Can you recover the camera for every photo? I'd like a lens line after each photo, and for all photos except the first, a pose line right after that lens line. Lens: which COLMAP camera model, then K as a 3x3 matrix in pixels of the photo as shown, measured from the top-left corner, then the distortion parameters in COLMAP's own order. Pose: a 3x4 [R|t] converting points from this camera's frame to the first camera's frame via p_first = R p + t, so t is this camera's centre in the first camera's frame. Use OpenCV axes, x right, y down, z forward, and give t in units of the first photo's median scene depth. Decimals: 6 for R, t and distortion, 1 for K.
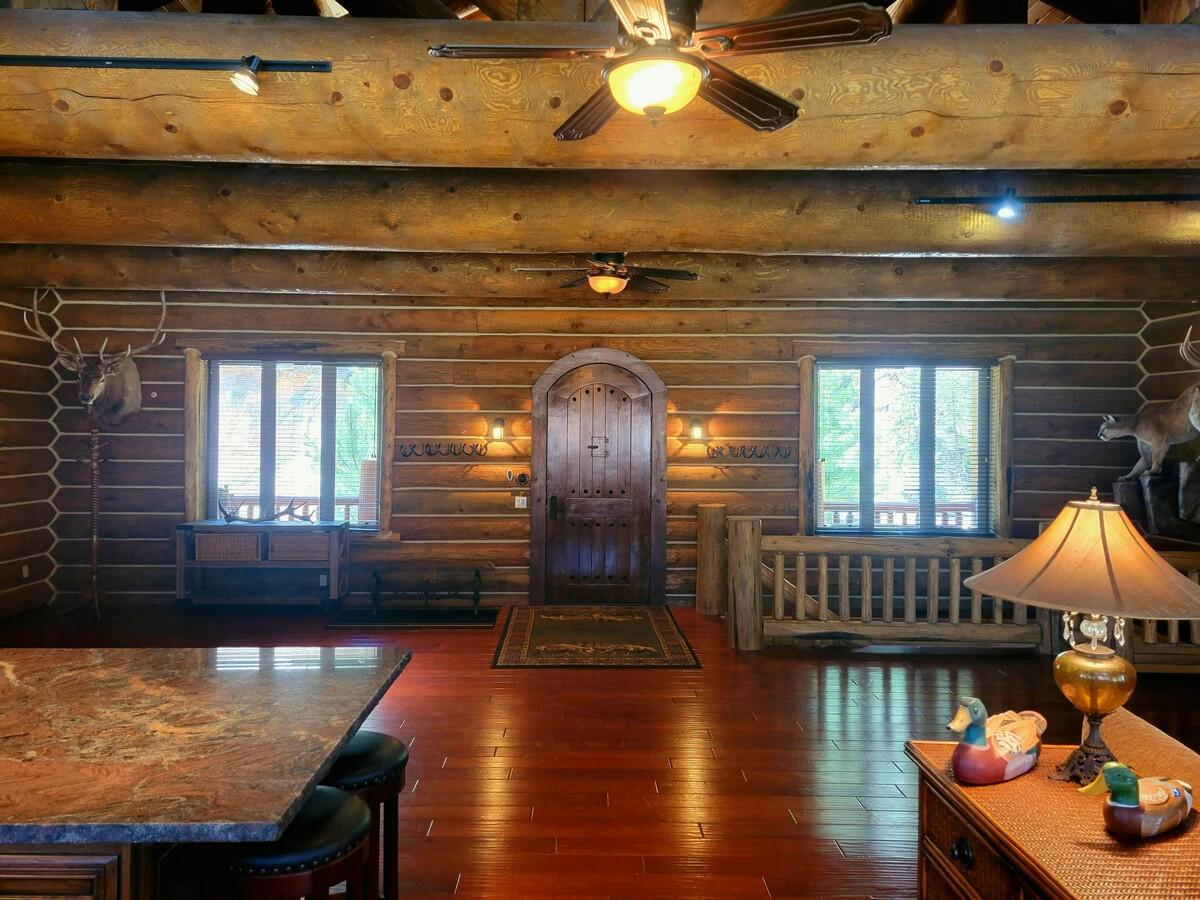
lens RADIAL K [[898.0, 0, 586.8], [0, 898.0, 438.4], [0, 0, 1]] dist [0.062278, -0.038788]
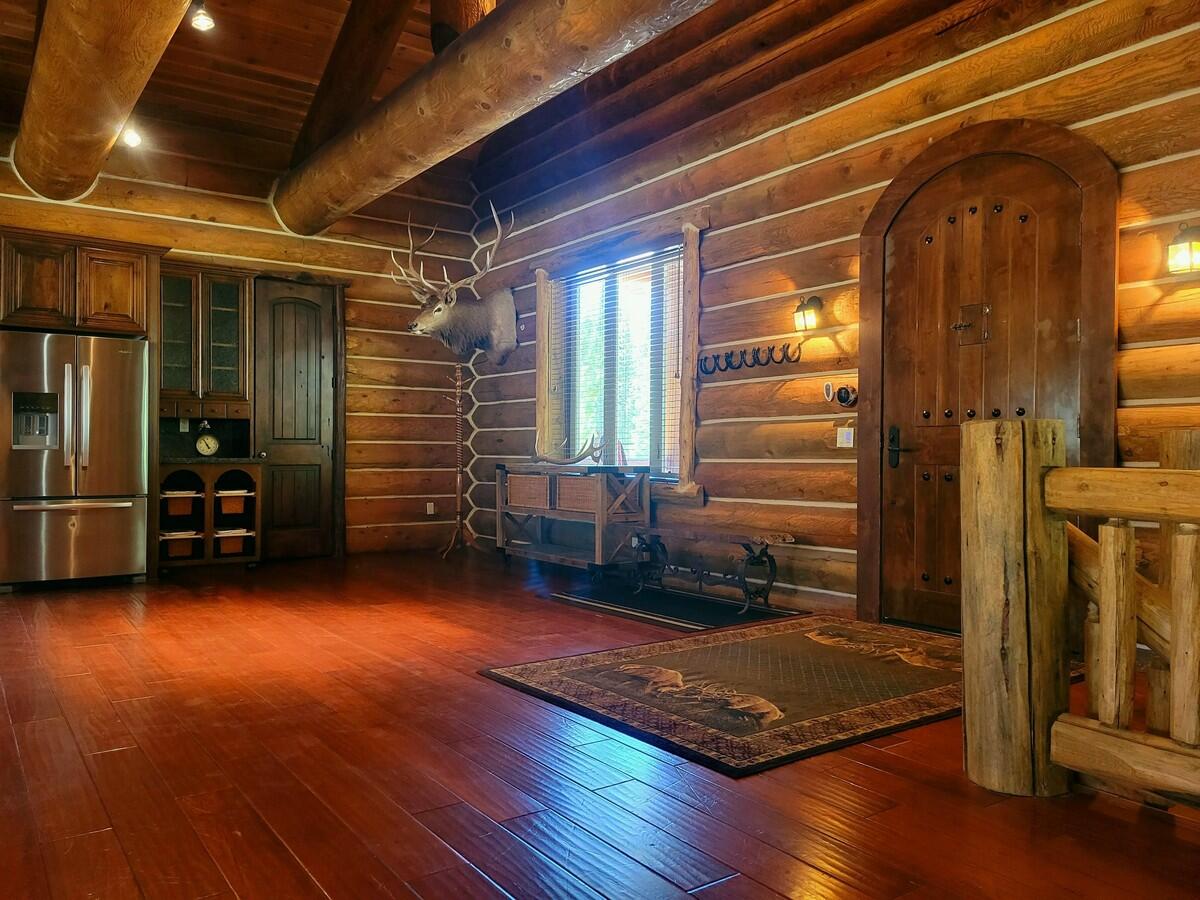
lens RADIAL K [[899.9, 0, 596.4], [0, 899.9, 442.5], [0, 0, 1]] dist [0.062748, -0.042801]
pose [[0.571674, -0.016153, -0.820322, 0.319860], [-0.002066, 0.999775, -0.021127, 0.089638], [0.820478, 0.013773, 0.571512, 0.554553]]
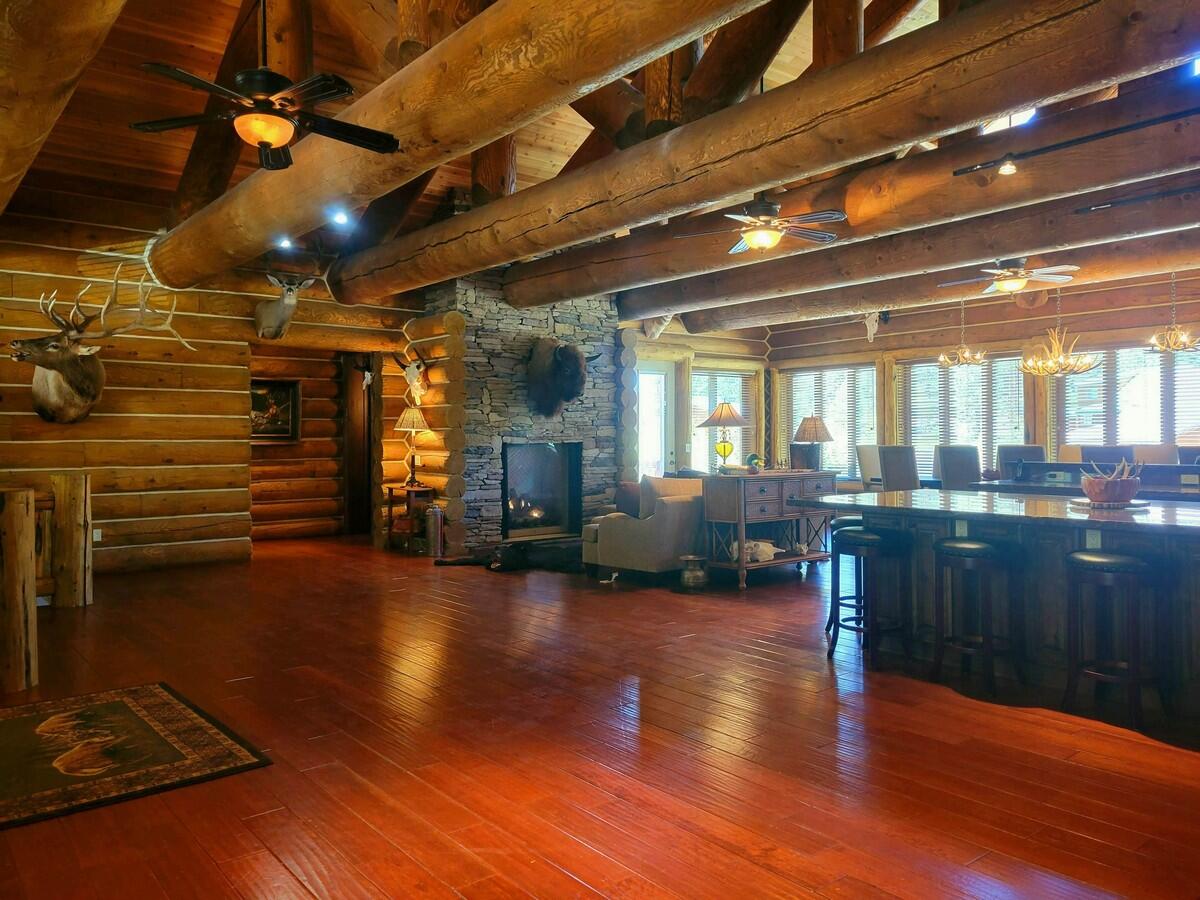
lens RADIAL K [[898.0, 0, 586.8], [0, 898.0, 438.4], [0, 0, 1]] dist [0.062278, -0.038788]
pose [[-0.612072, -0.004472, 0.790790, -0.497658], [0.006991, 0.999914, 0.011066, 0.042039], [-0.790771, 0.012302, -0.611988, 0.901569]]
